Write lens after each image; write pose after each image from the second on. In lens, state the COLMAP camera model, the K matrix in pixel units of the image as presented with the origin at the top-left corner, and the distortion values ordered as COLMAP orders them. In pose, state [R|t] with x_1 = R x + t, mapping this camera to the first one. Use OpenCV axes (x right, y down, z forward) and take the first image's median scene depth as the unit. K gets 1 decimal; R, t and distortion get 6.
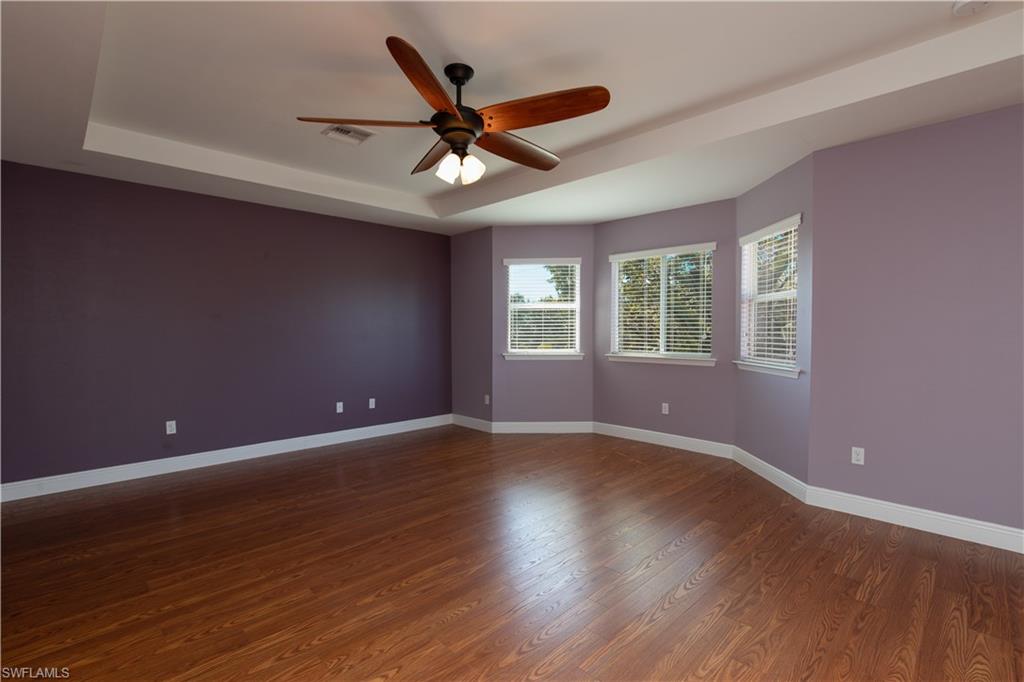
lens RADIAL K [[460.8, 0, 513.9], [0, 460.8, 338.0], [0, 0, 1]] dist [0.005276, -0.000535]
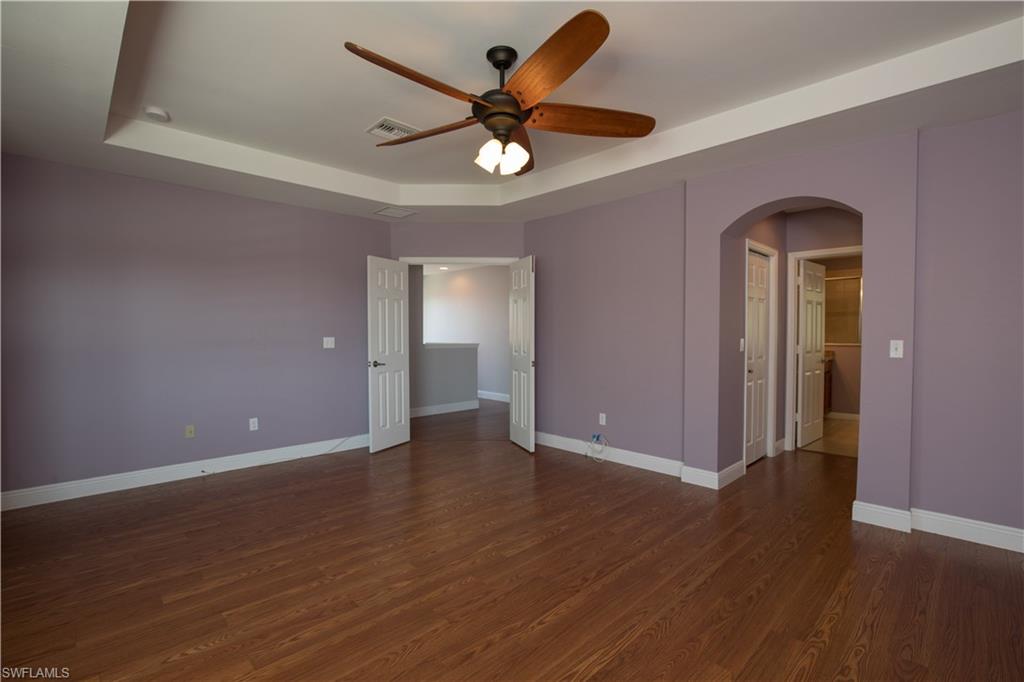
lens RADIAL K [[460.8, 0, 509.9], [0, 460.8, 340.6], [0, 0, 1]] dist [0.005276, -0.000535]
pose [[-0.999891, 0.007890, 0.012479, -0.155623], [0.008348, 0.999278, 0.037076, -0.040687], [-0.012178, 0.037176, -0.999235, 2.085759]]
